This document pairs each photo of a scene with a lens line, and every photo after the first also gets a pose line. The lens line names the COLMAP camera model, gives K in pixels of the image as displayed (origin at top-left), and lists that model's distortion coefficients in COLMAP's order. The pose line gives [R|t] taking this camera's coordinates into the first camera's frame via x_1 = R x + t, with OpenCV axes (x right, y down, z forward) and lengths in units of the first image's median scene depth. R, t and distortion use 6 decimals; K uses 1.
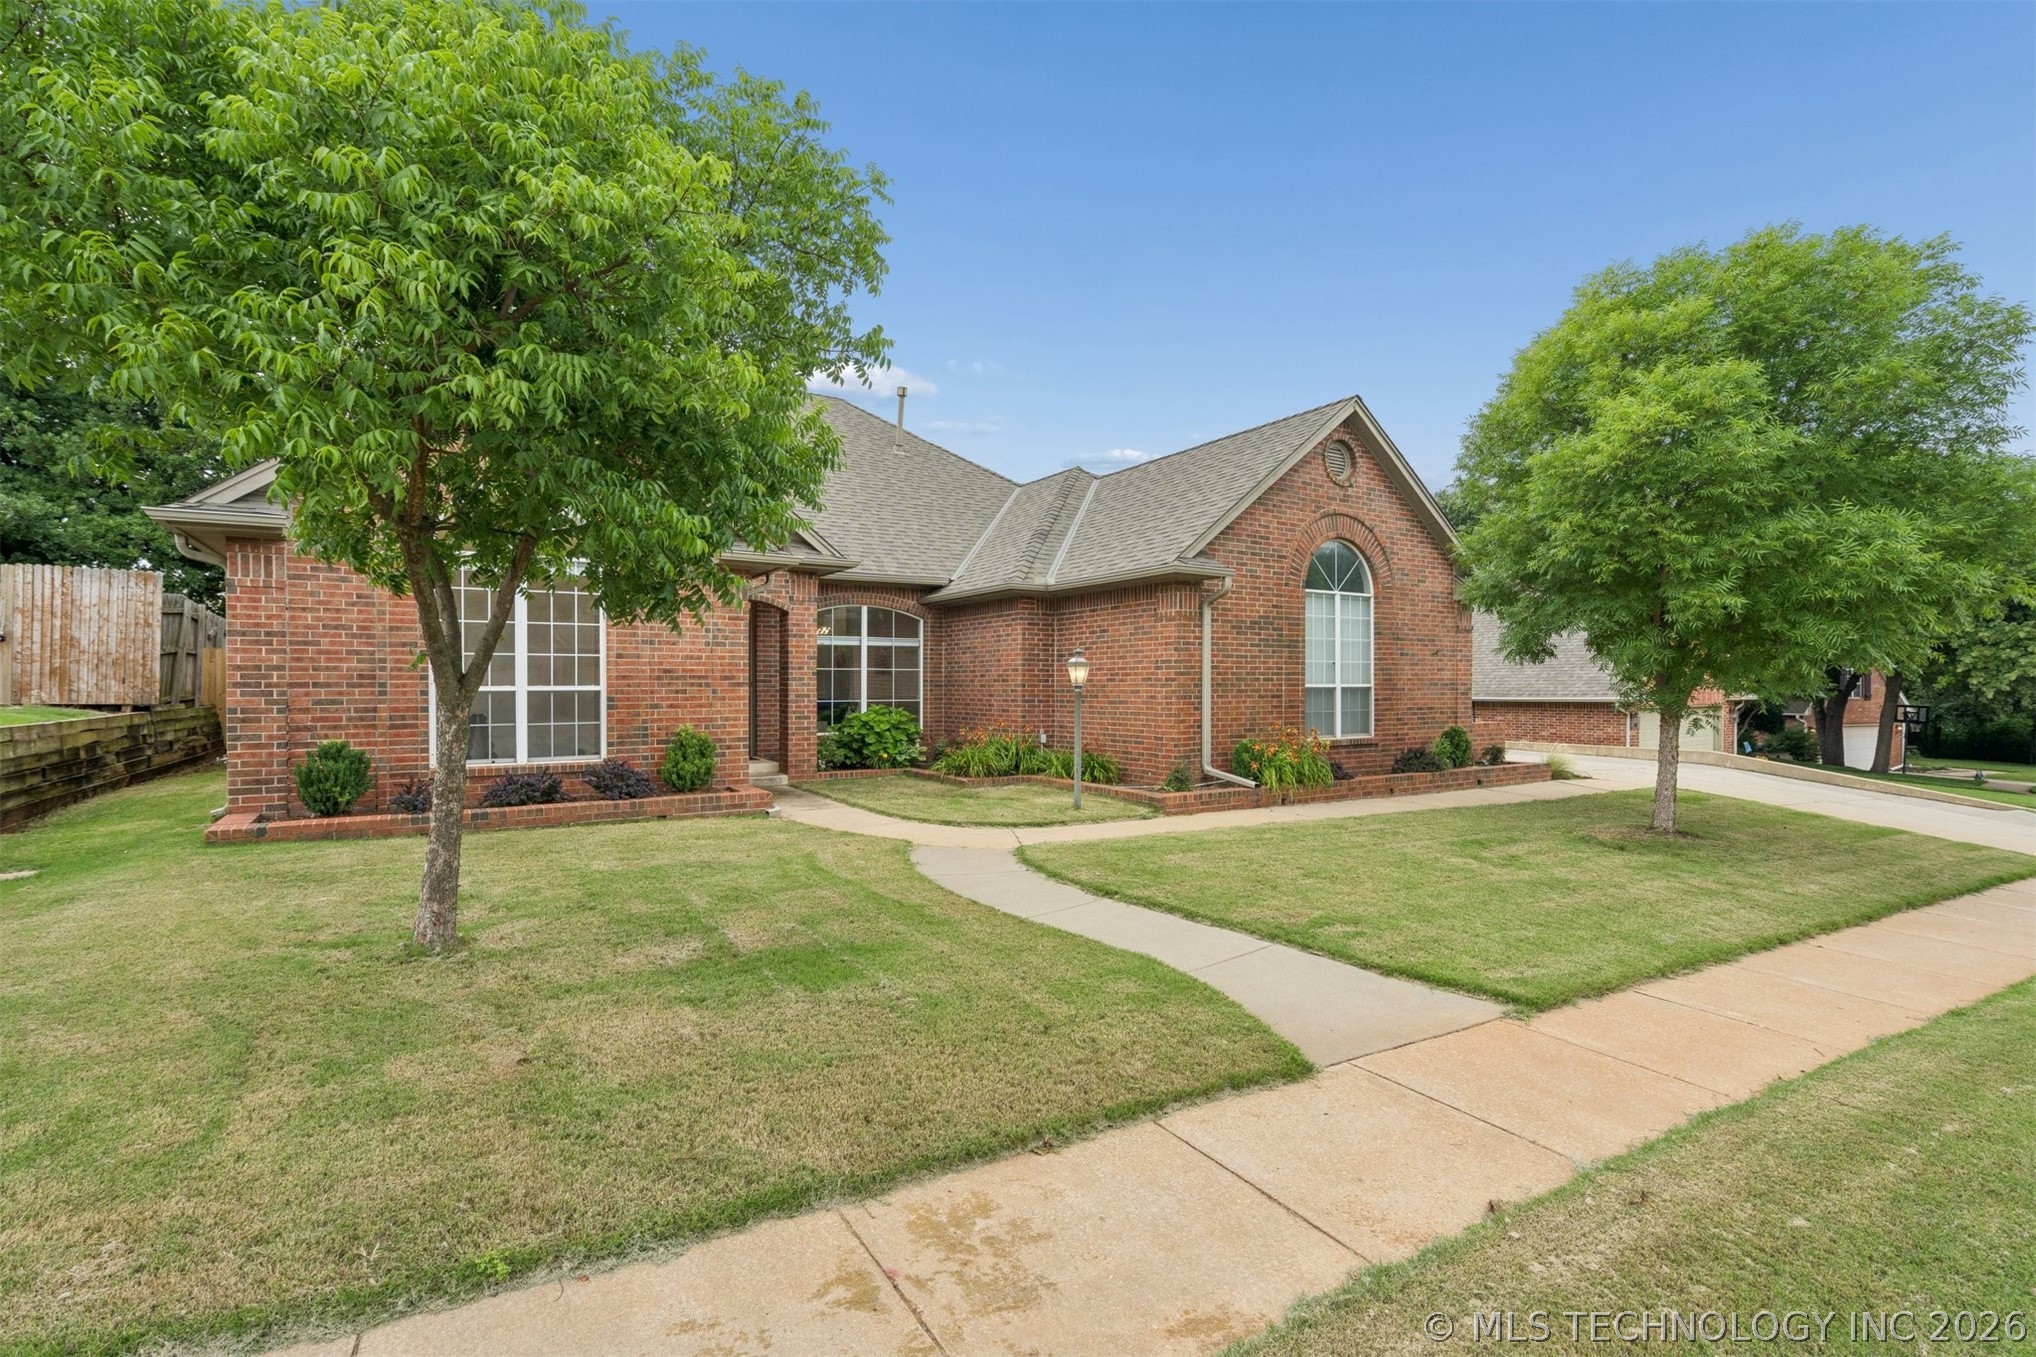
lens RADIAL K [[932.4, 0, 955.9], [0, 932.4, 691.0], [0, 0, 1]] dist [0.003036, -0.001229]
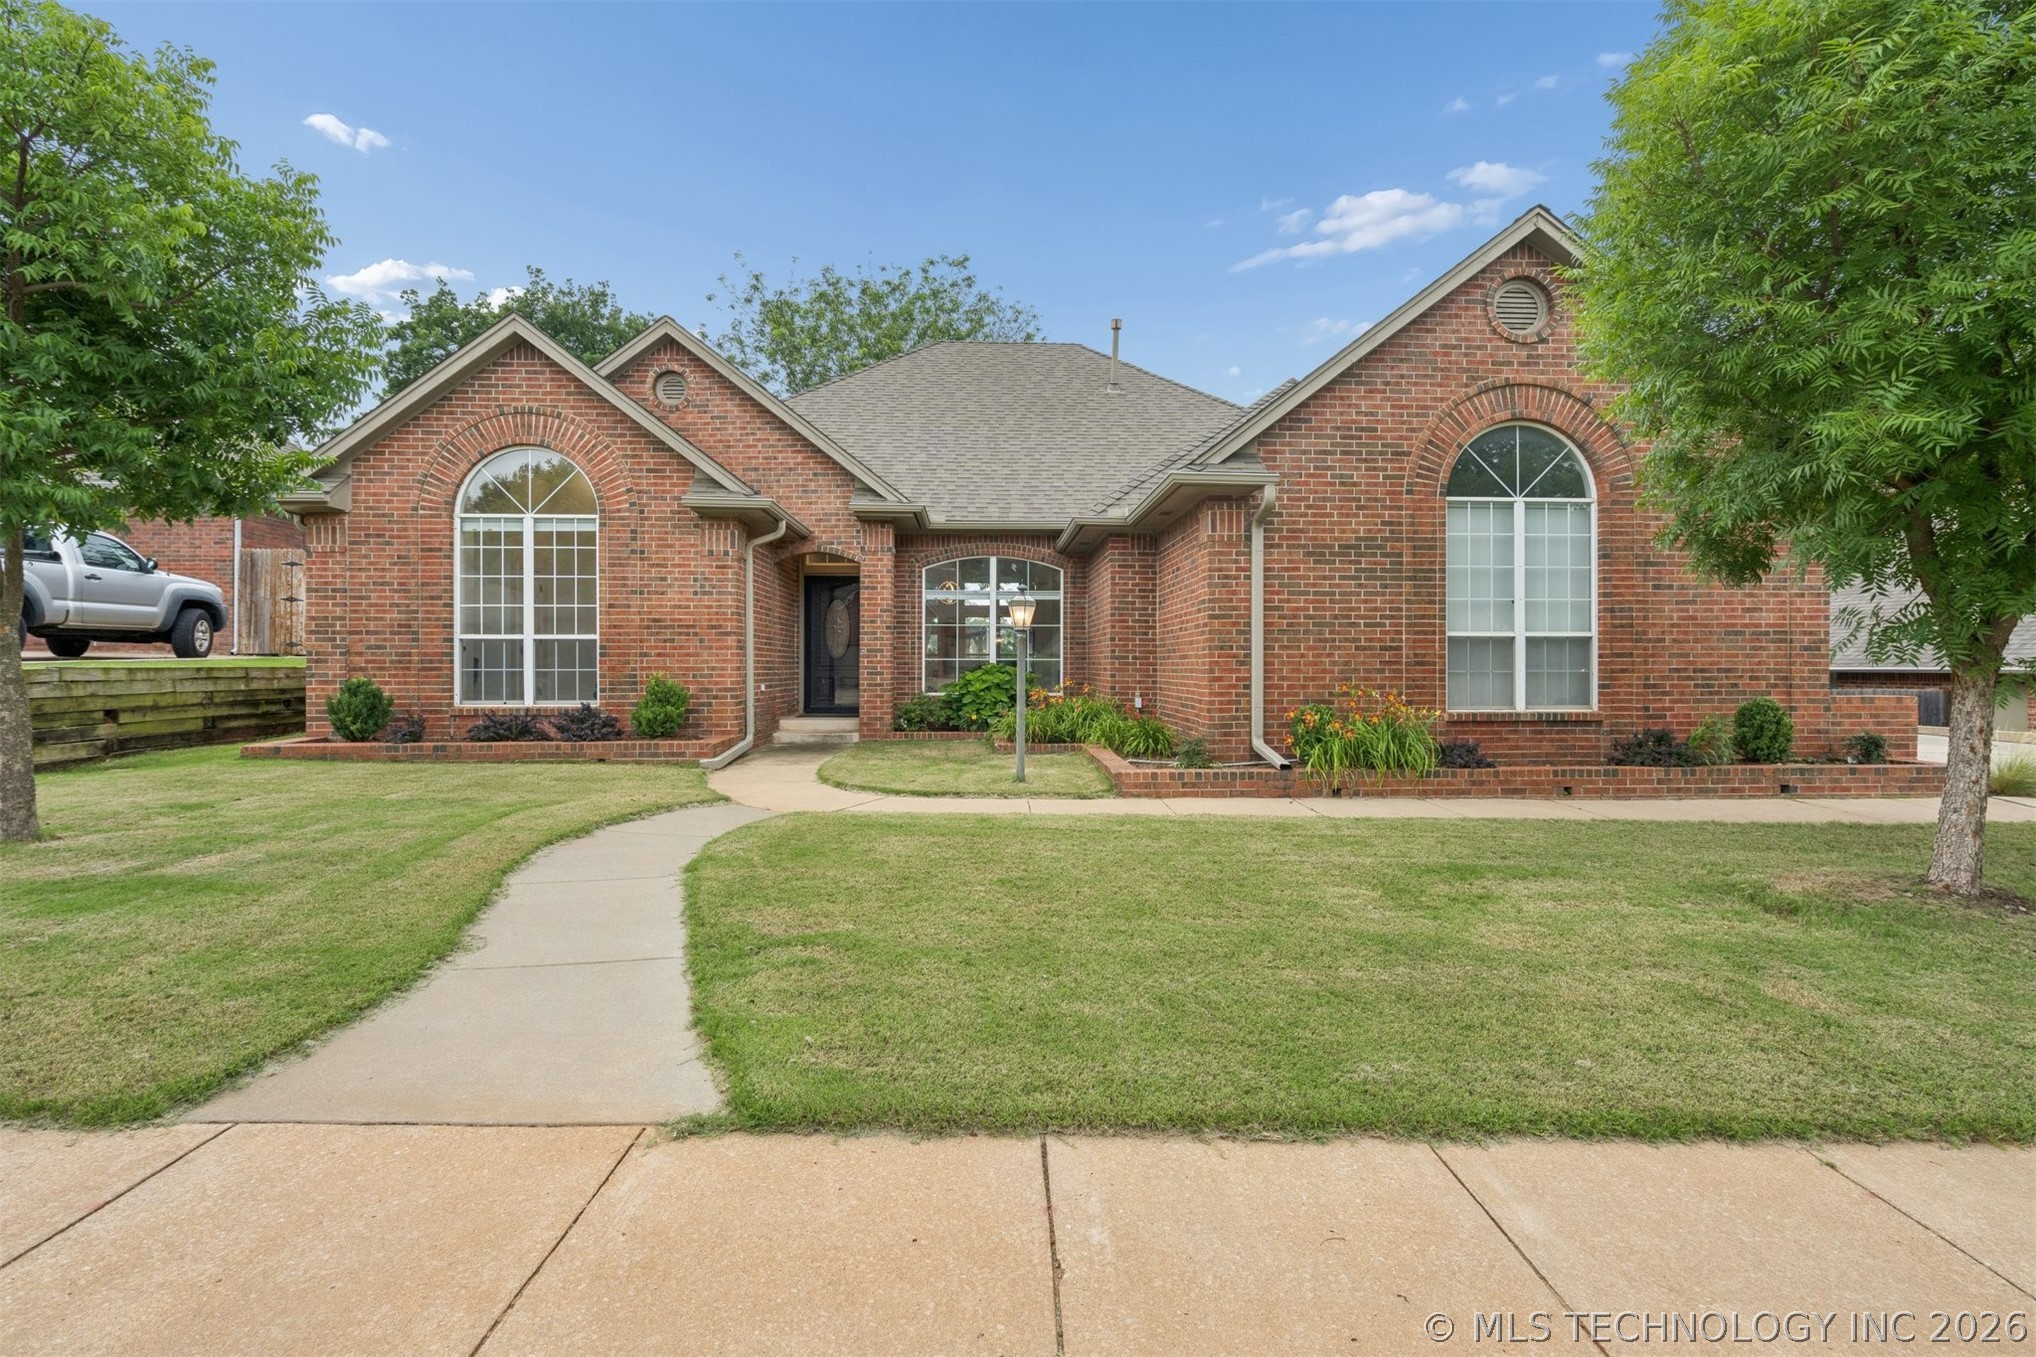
lens RADIAL K [[932.4, 0, 1014.5], [0, 932.4, 665.1], [0, 0, 1]] dist [0.003036, -0.001229]
pose [[0.884516, 0.004693, -0.466485, 0.502352], [-0.007389, 0.999965, -0.003950, 0.028020], [0.466450, 0.006940, 0.884520, 0.274133]]
